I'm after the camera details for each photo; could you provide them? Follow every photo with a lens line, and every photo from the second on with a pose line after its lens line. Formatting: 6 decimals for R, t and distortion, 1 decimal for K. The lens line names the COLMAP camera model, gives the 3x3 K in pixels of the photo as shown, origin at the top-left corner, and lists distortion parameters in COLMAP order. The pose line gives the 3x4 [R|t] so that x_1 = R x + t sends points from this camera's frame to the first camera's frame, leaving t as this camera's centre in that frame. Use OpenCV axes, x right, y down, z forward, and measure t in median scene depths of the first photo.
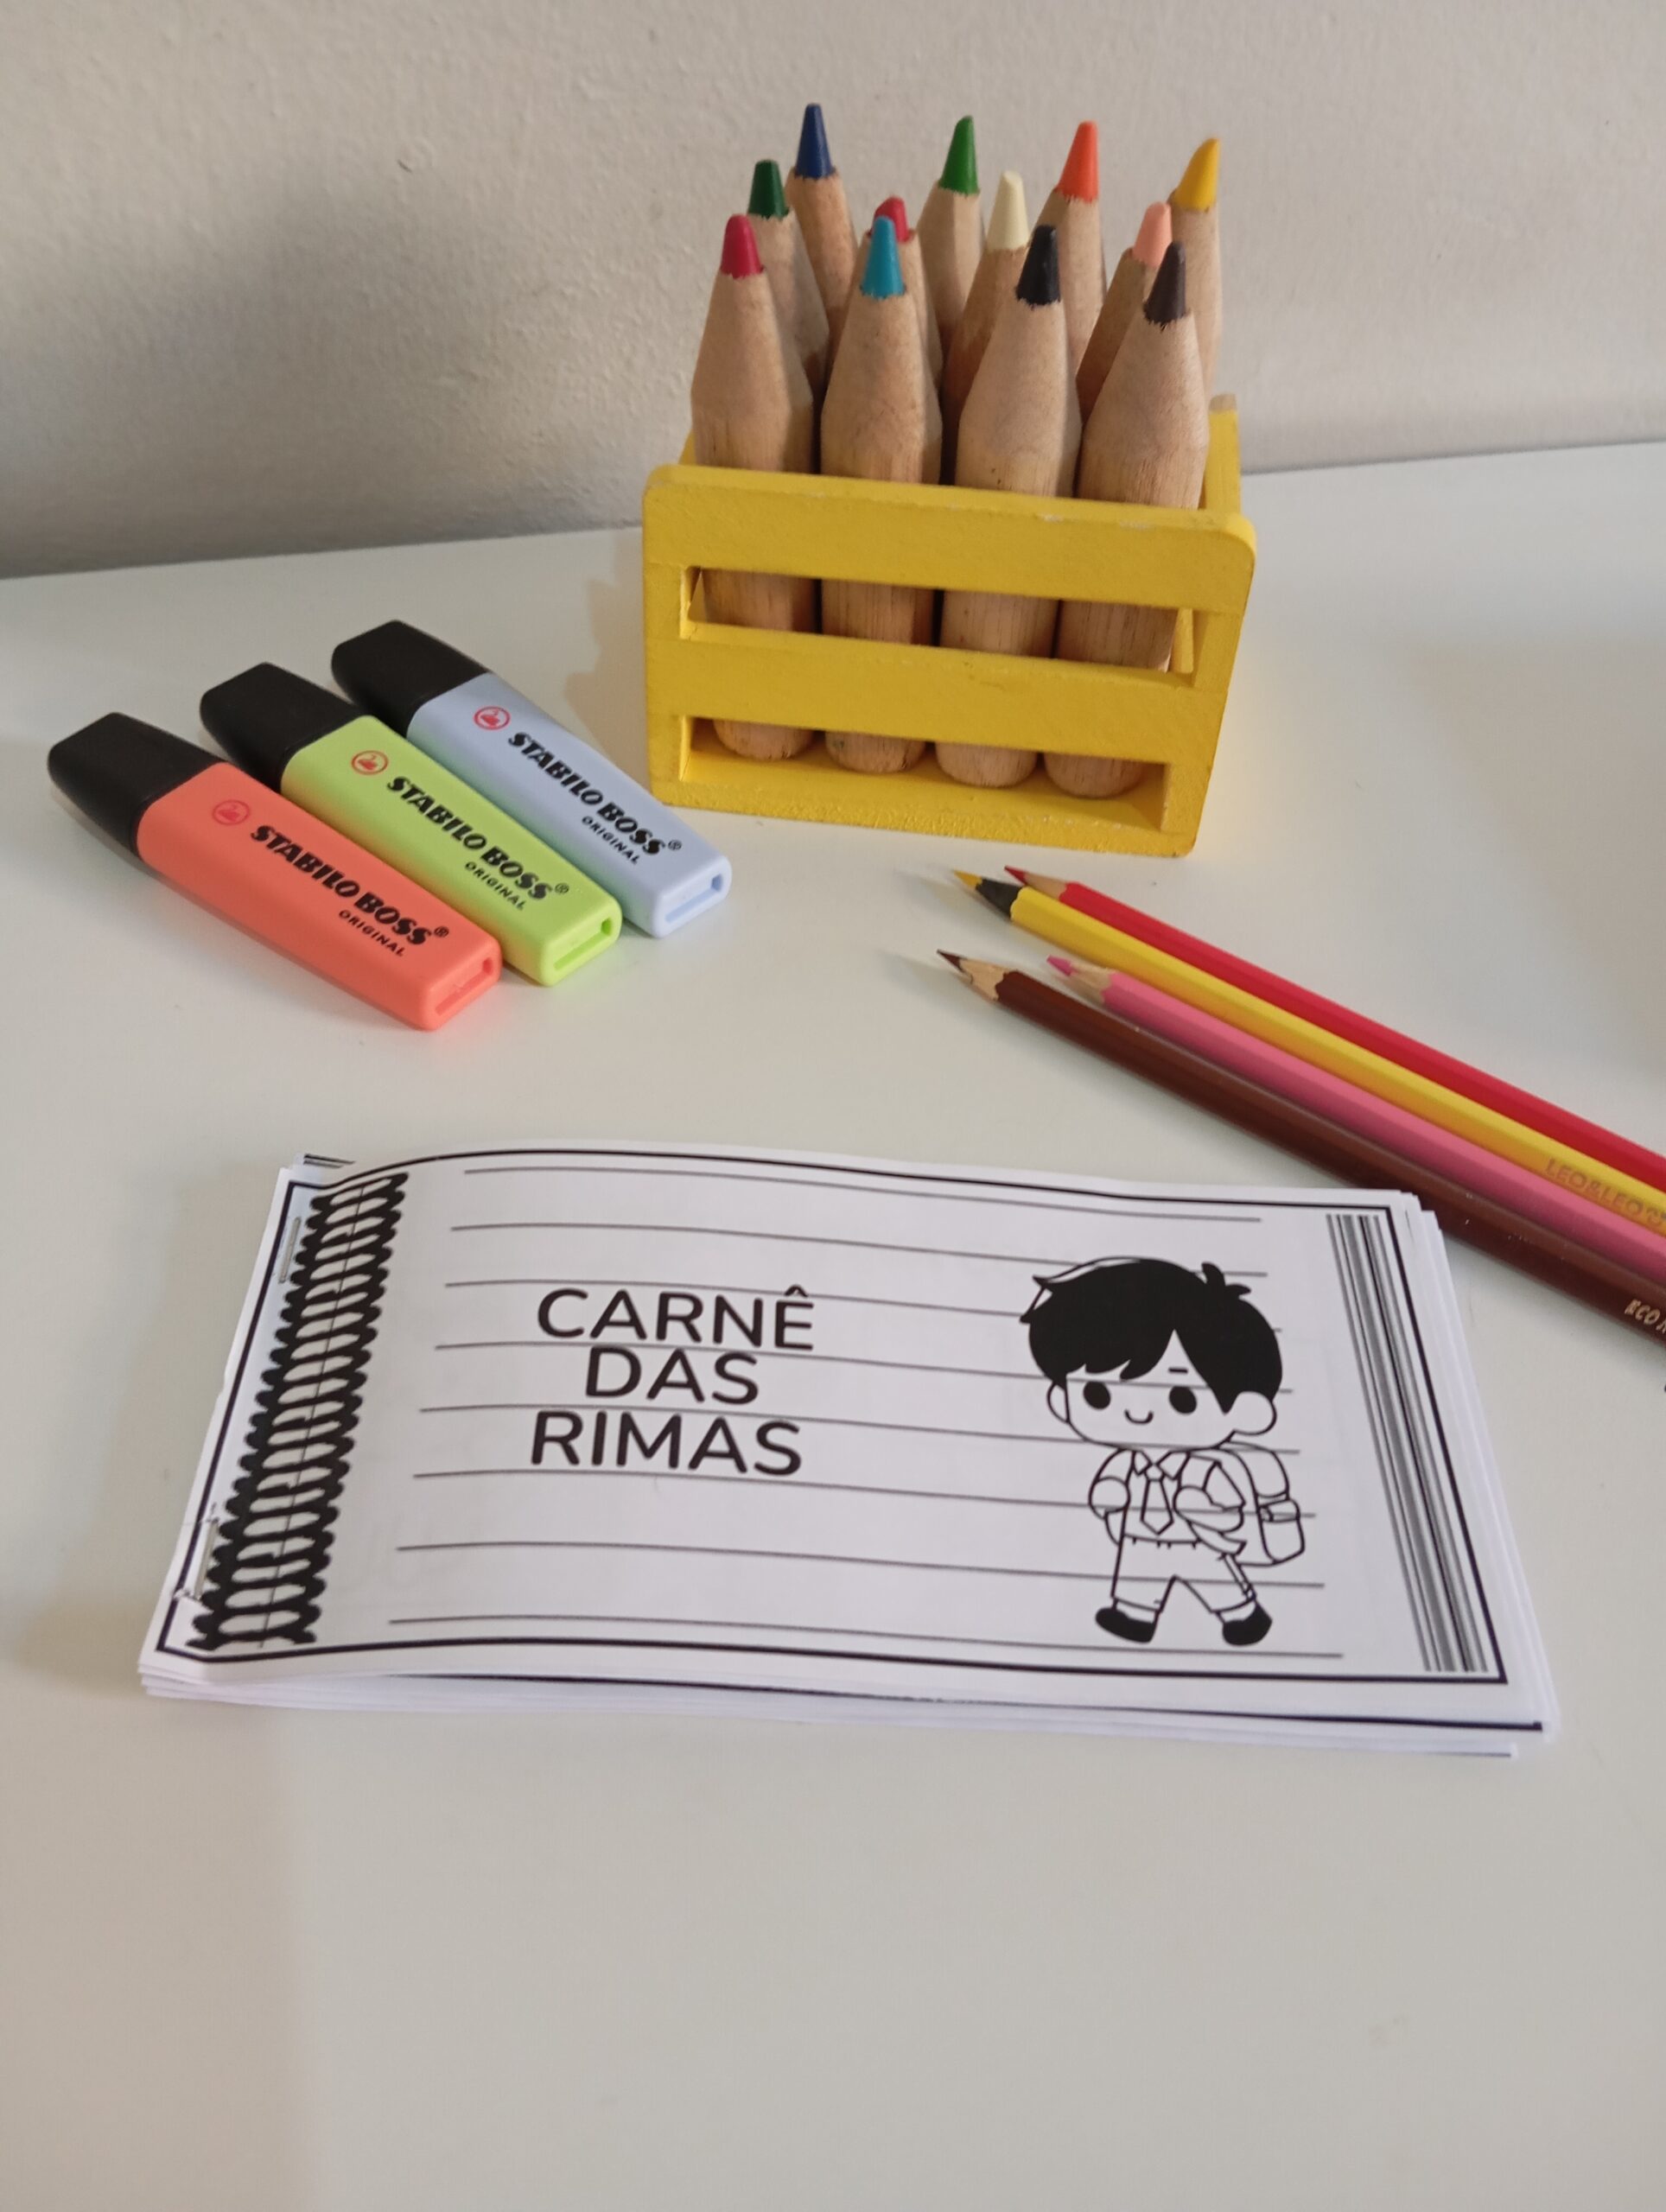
lens RADIAL K [[1816.6, 0, 840.4], [0, 1816.6, 1120.8], [0, 0, 1]] dist [0.082045, -0.200546]
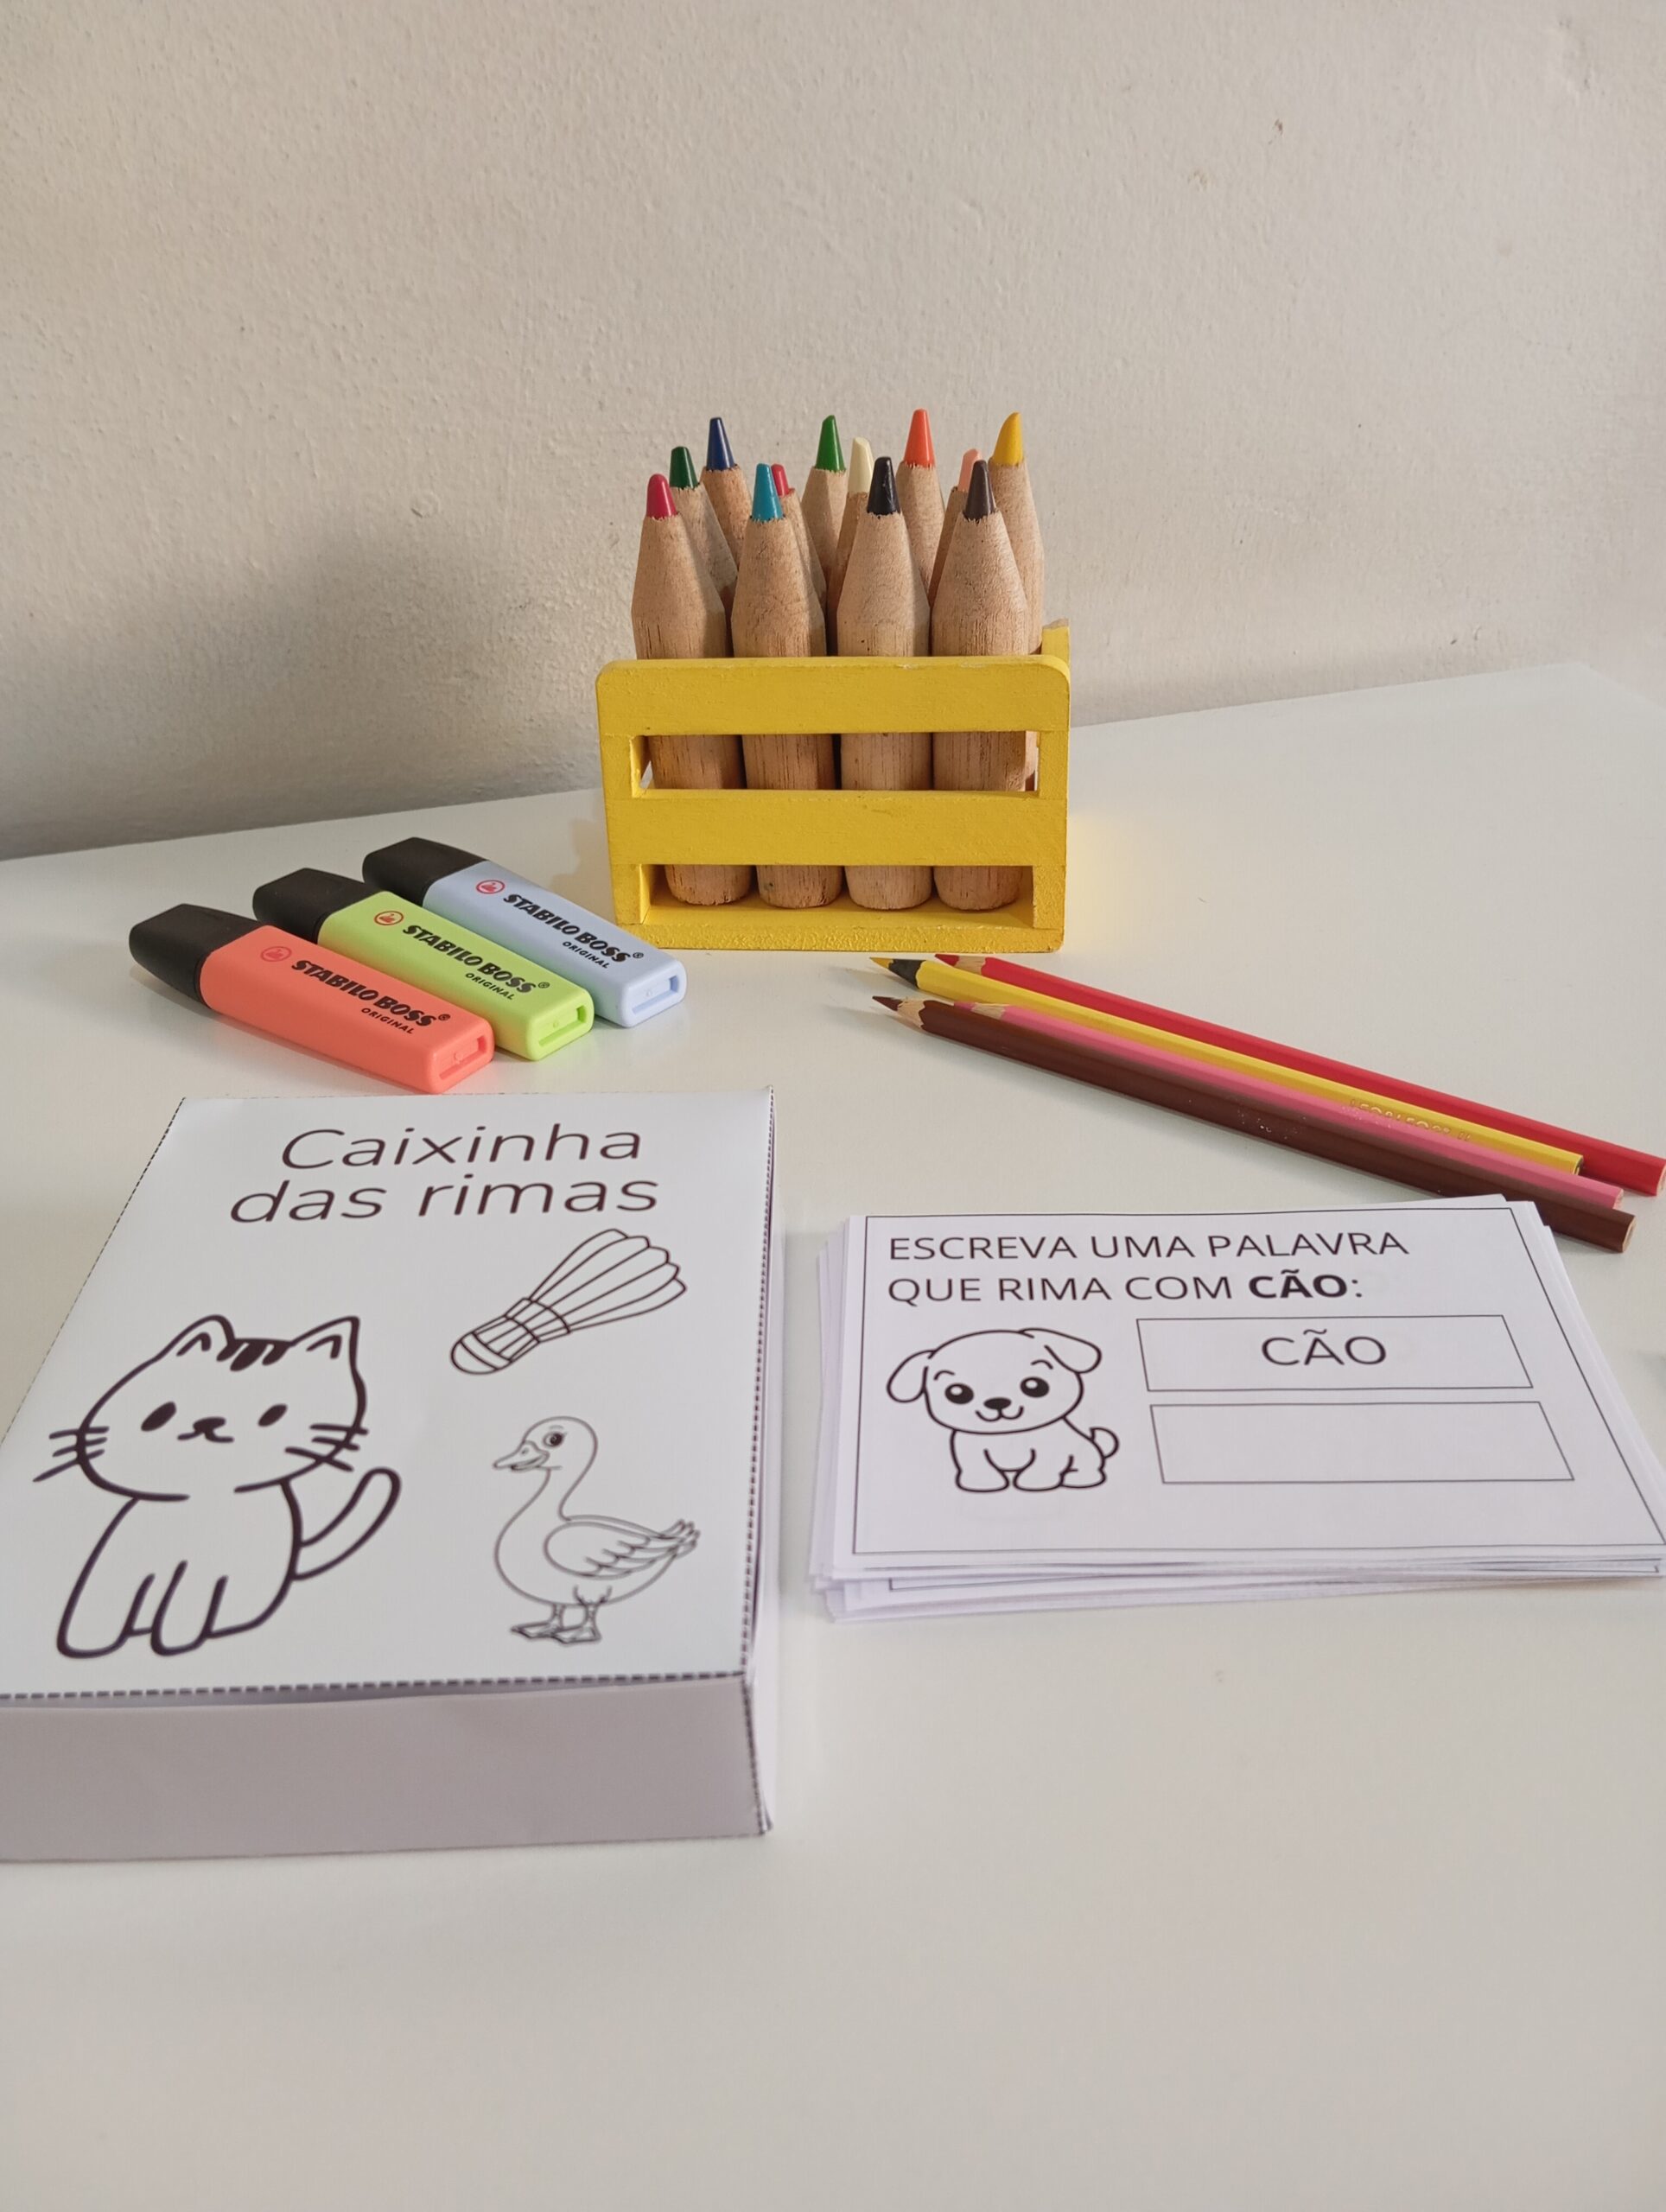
lens RADIAL K [[1797.9, 0, 833.9], [0, 1797.9, 1109.9], [0, 0, 1]] dist [0.087317, -0.206315]
pose [[0.997335, -0.070608, -0.018383, 0.058746], [0.063118, 0.961331, -0.268064, 0.287192], [0.036600, 0.266189, 0.963226, -0.138992]]
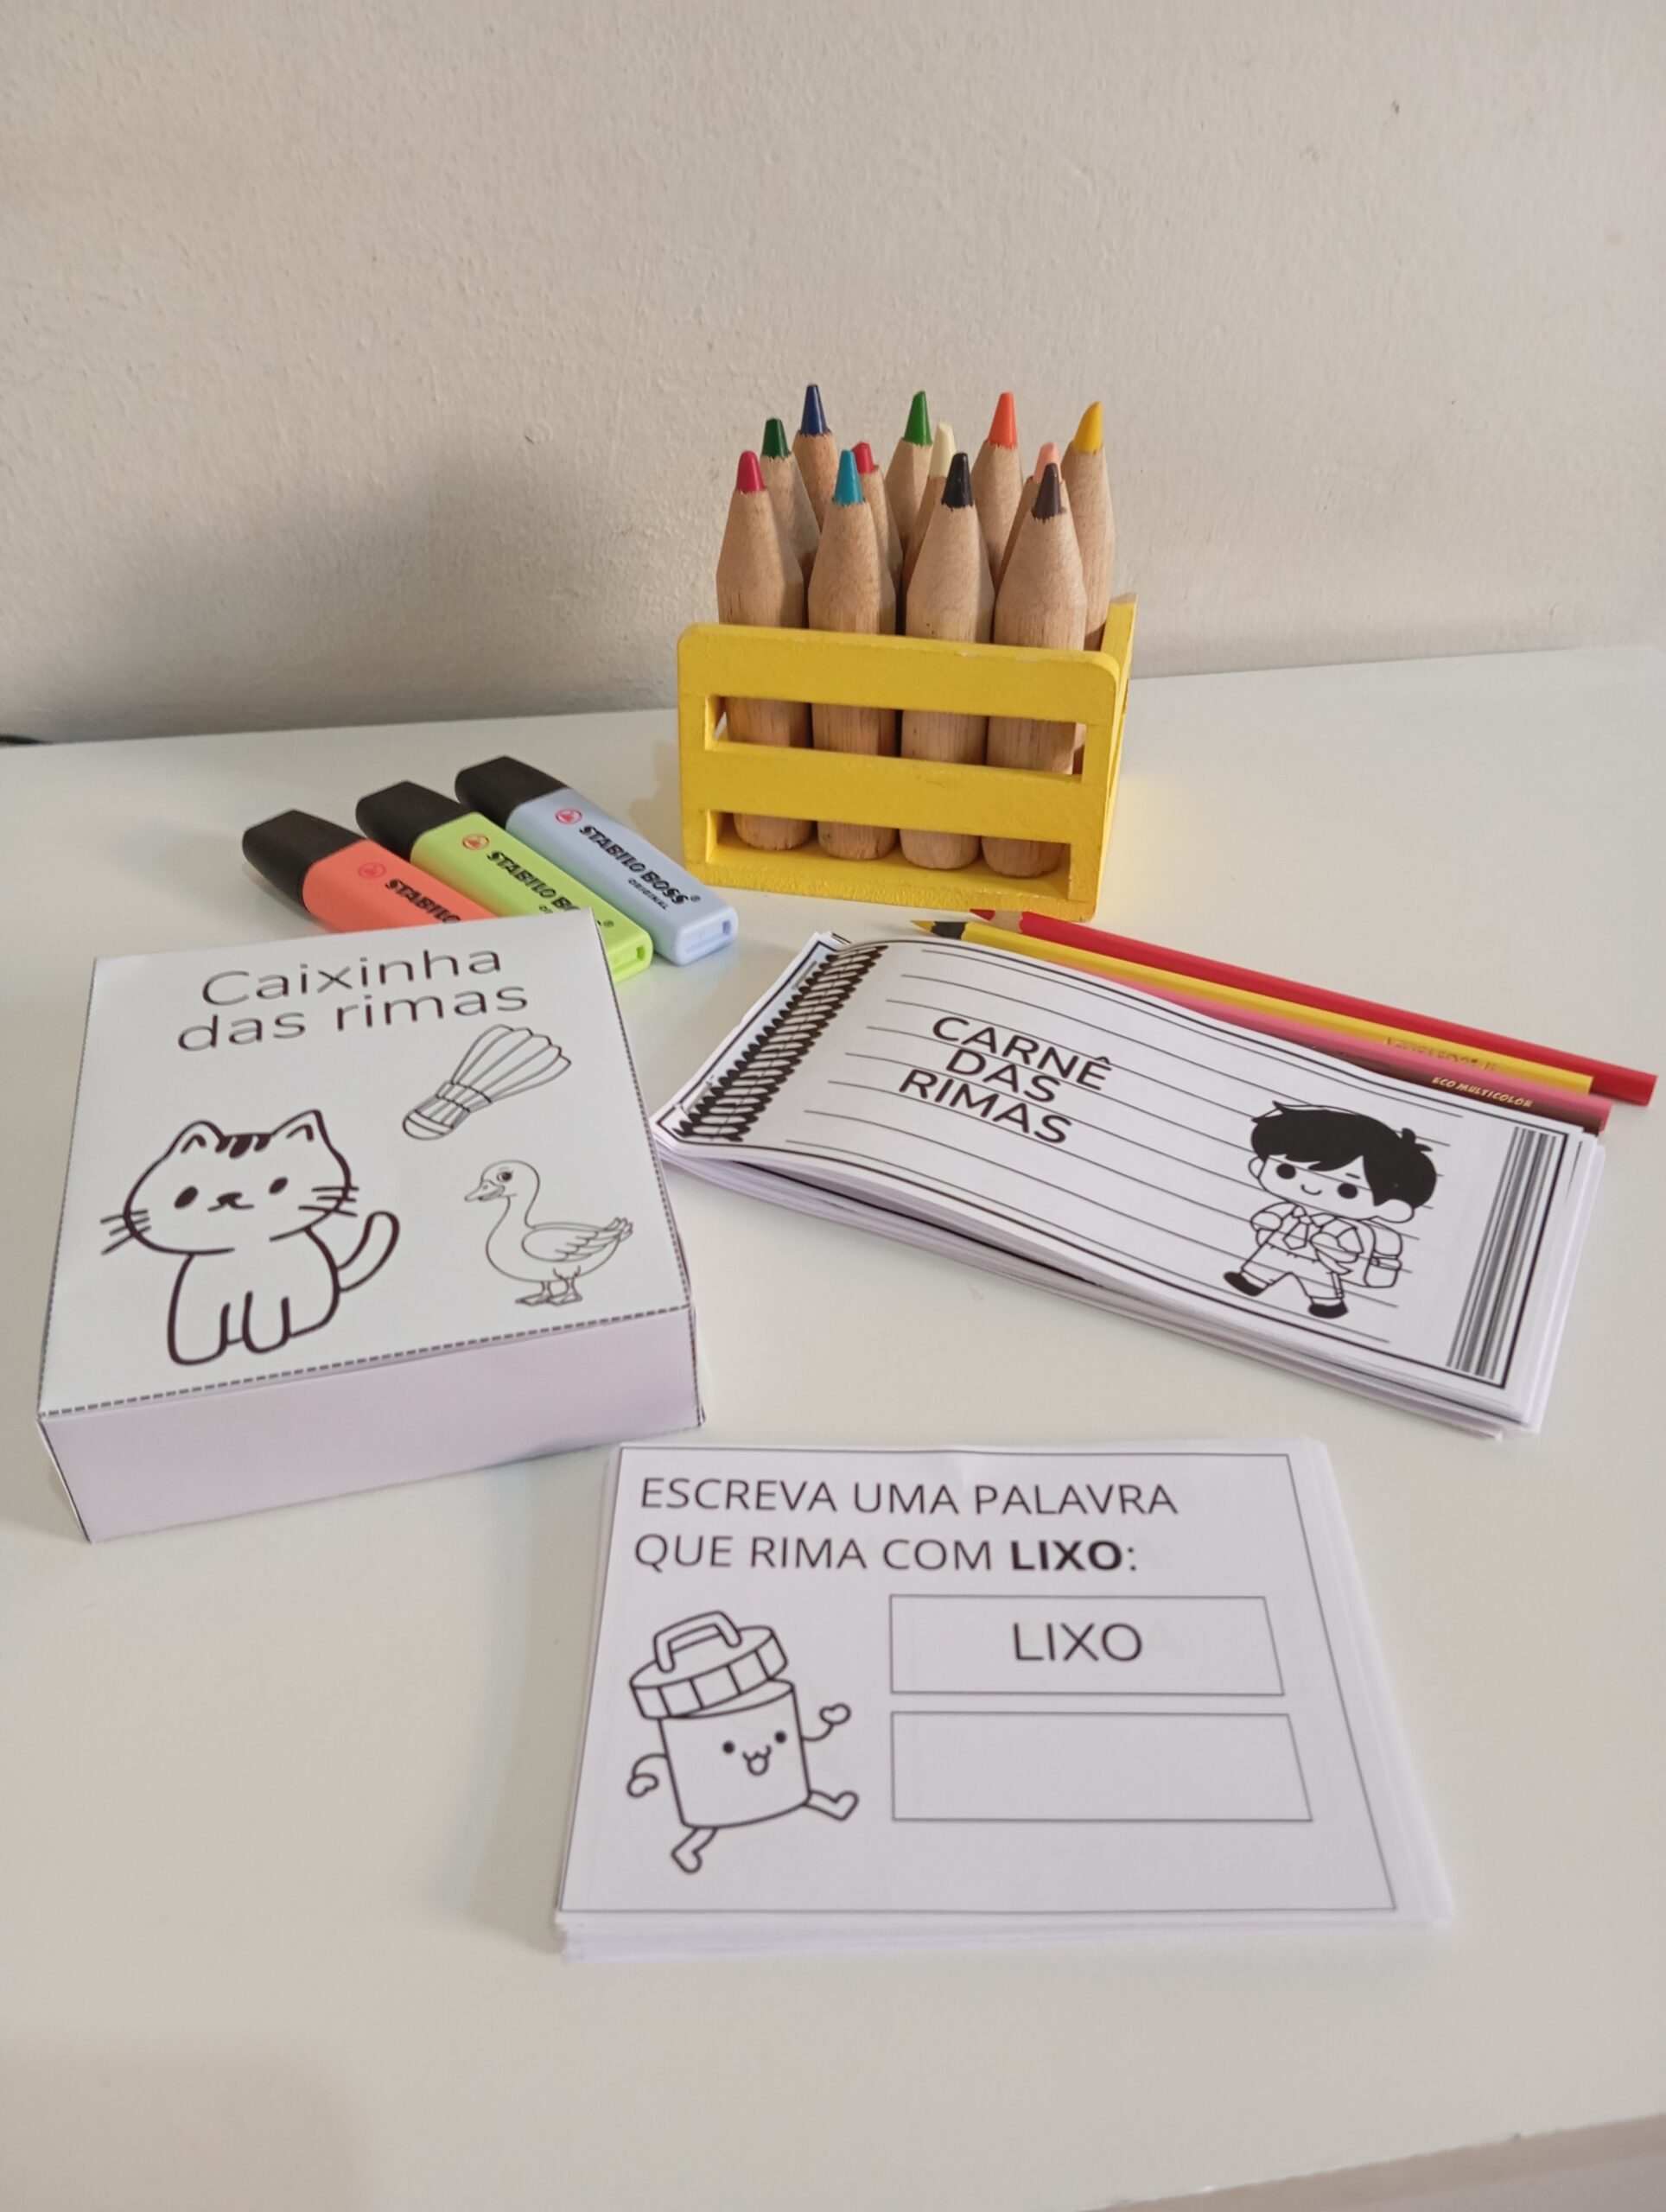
lens RADIAL K [[1801.0, 0, 836.1], [0, 1801.0, 1105.4], [0, 0, 1]] dist [0.081681, -0.185131]
pose [[0.997283, 0.017347, -0.071594, 0.110494], [-0.029632, 0.984249, -0.174285, 0.228218], [0.067443, 0.175933, 0.982089, -0.268219]]
